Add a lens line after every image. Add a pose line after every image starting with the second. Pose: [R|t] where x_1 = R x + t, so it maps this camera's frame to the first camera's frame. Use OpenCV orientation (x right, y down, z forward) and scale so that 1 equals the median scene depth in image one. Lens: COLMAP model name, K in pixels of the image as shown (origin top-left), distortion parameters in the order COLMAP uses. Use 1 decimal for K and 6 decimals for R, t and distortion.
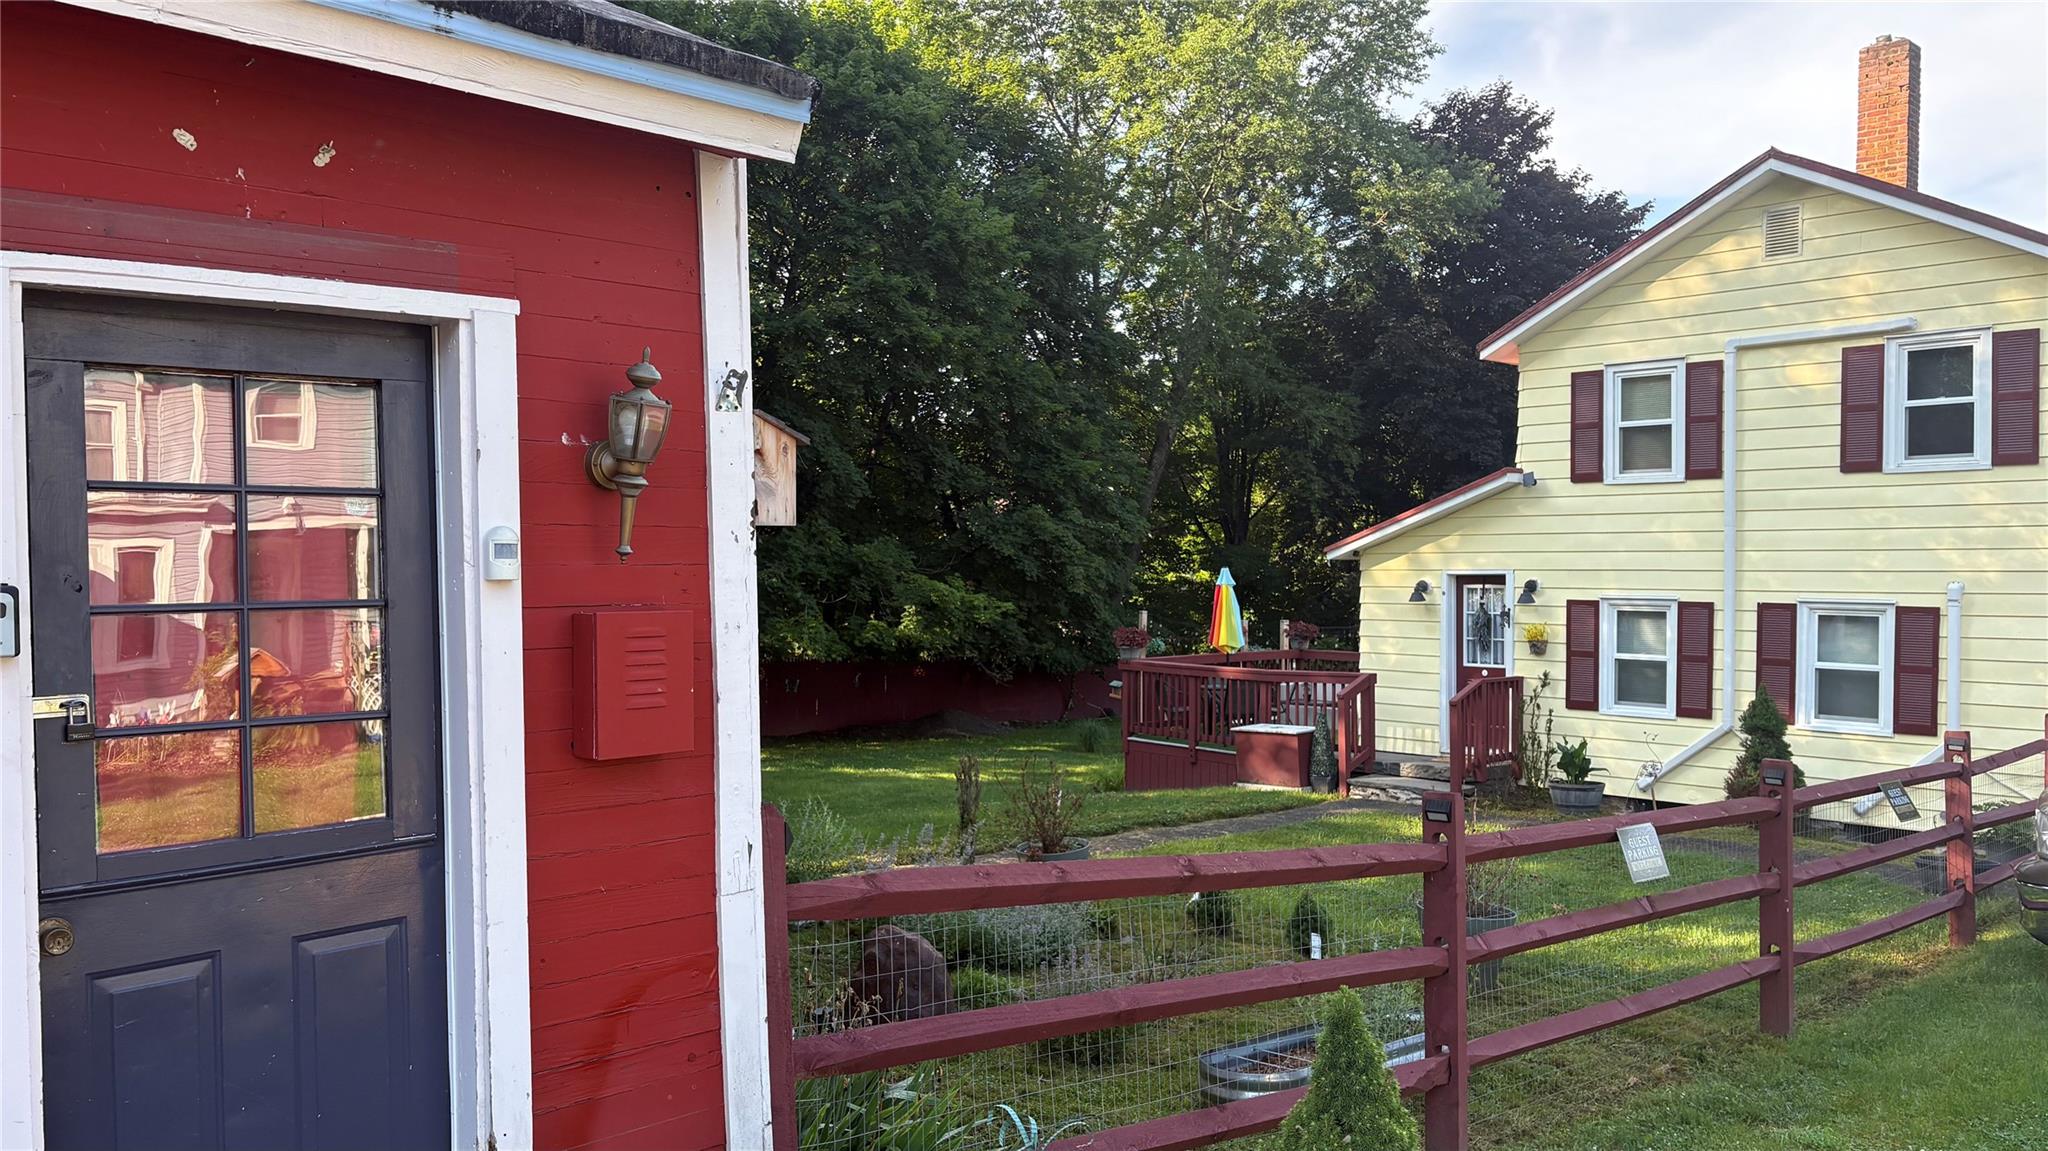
lens RADIAL K [[1532.0, 0, 1032.2], [0, 1532.0, 596.3], [0, 0, 1]] dist [0.050863, -0.042112]
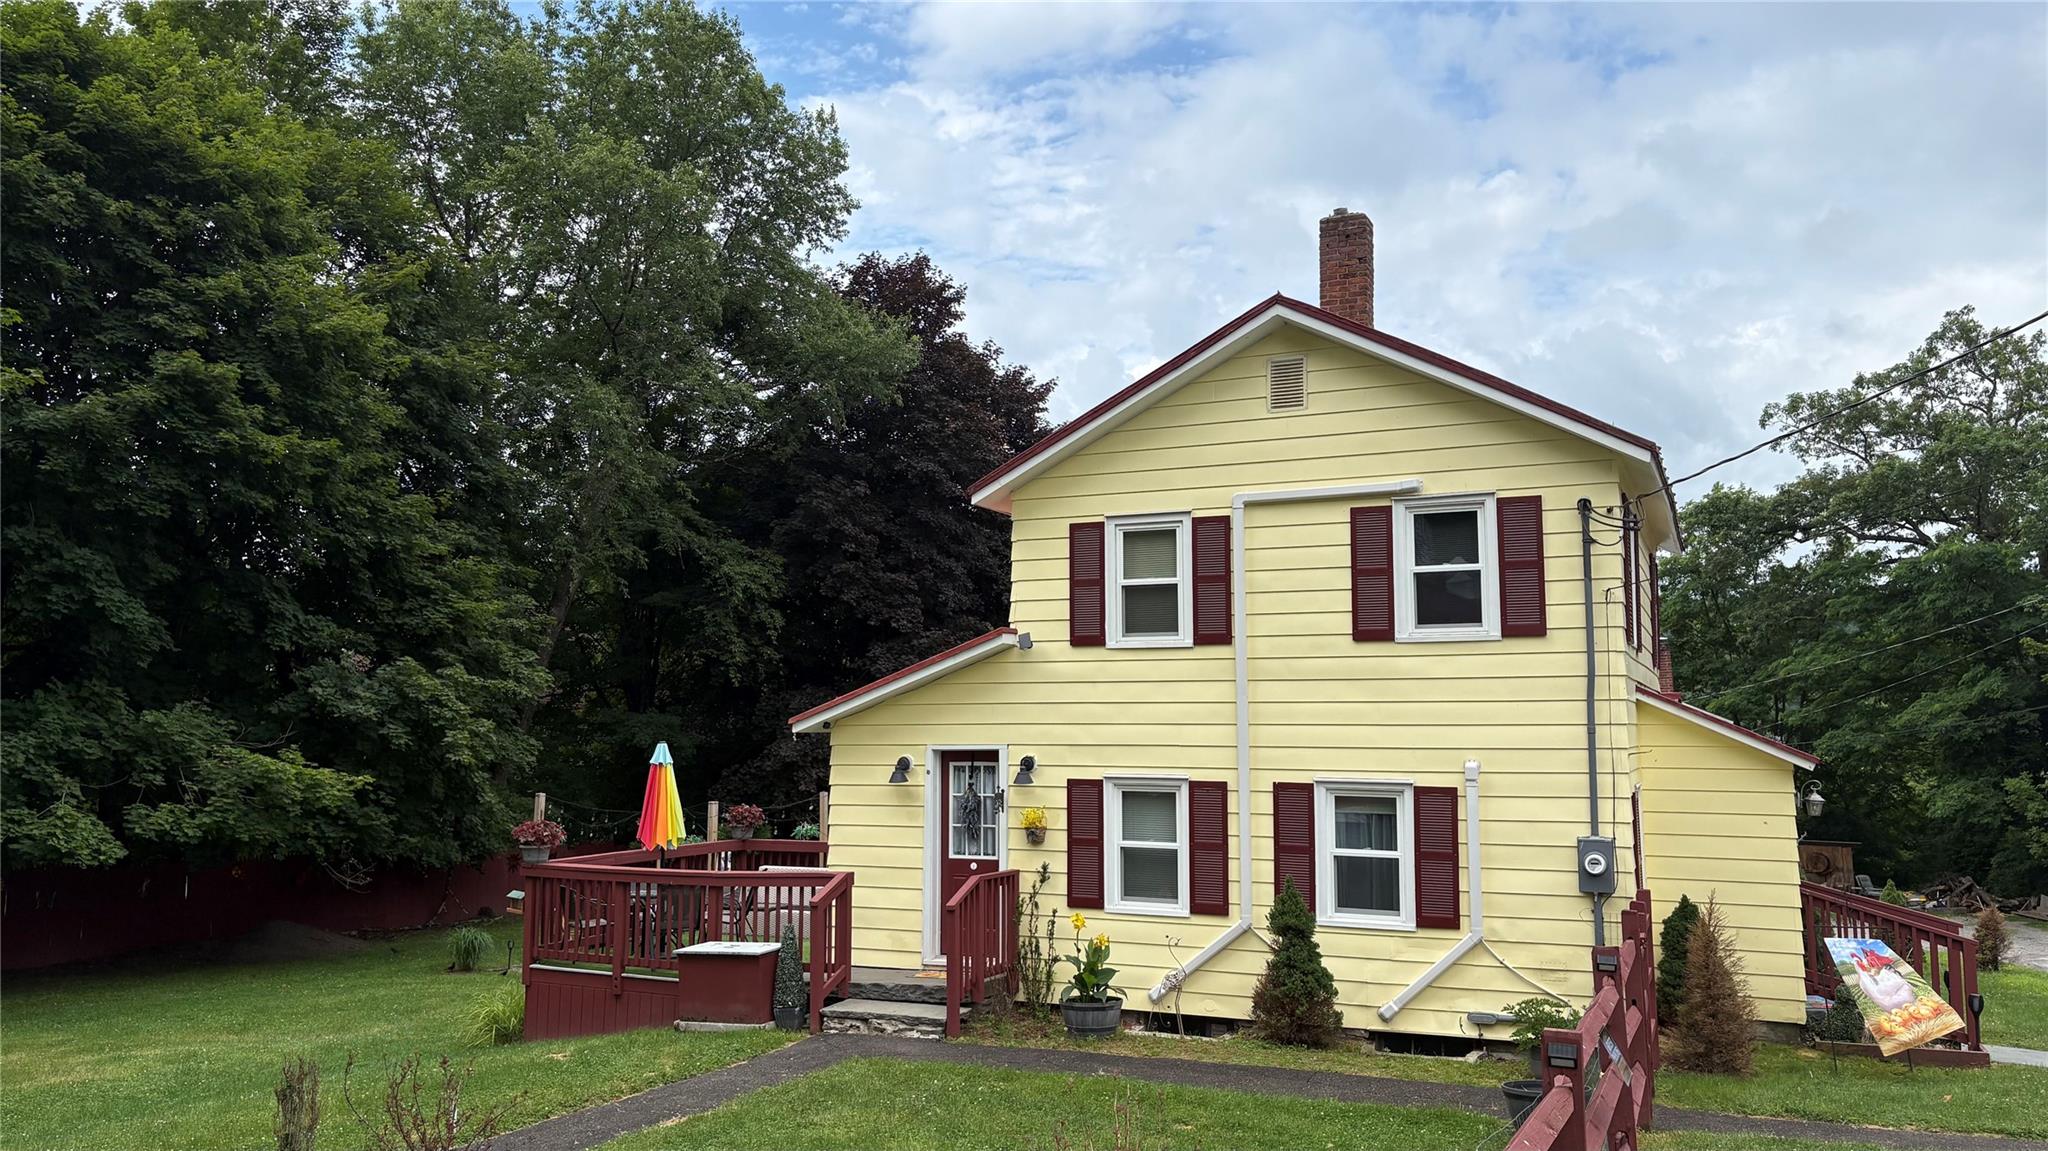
lens RADIAL K [[1532.0, 0, 1015.6], [0, 1532.0, 588.3], [0, 0, 1]] dist [0.050863, -0.042112]
pose [[0.926842, 0.035351, 0.373783, -0.008641], [0.007223, 0.993694, -0.111891, -0.008577], [-0.375382, 0.106406, 0.920742, 0.198328]]
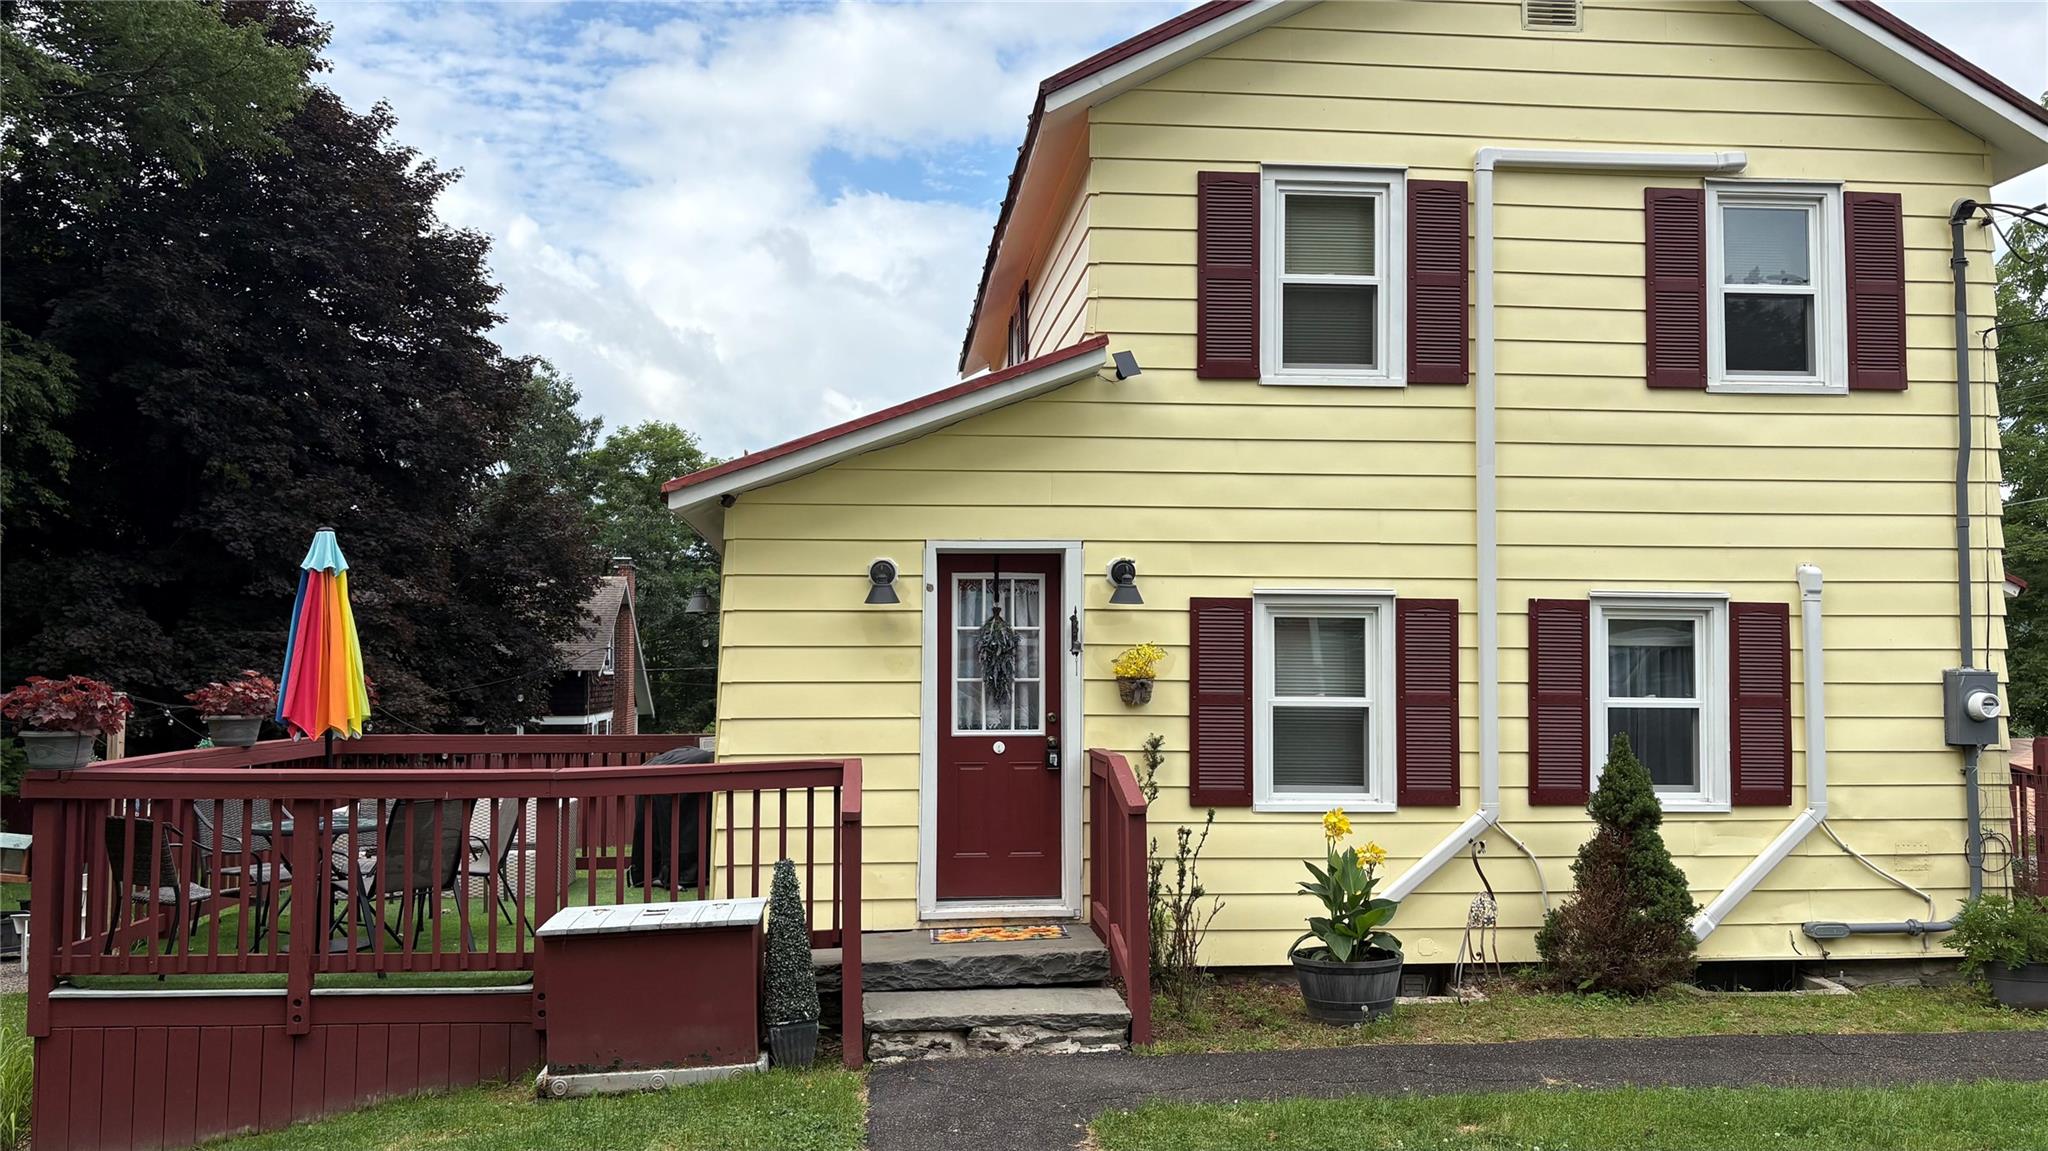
lens RADIAL K [[1532.0, 0, 1014.7], [0, 1532.0, 604.6], [0, 0, 1]] dist [0.050863, -0.042112]
pose [[0.622885, 0.032123, 0.781653, -0.098794], [0.013597, 0.998561, -0.051873, 0.030480], [-0.782195, 0.042939, 0.621552, 0.716300]]
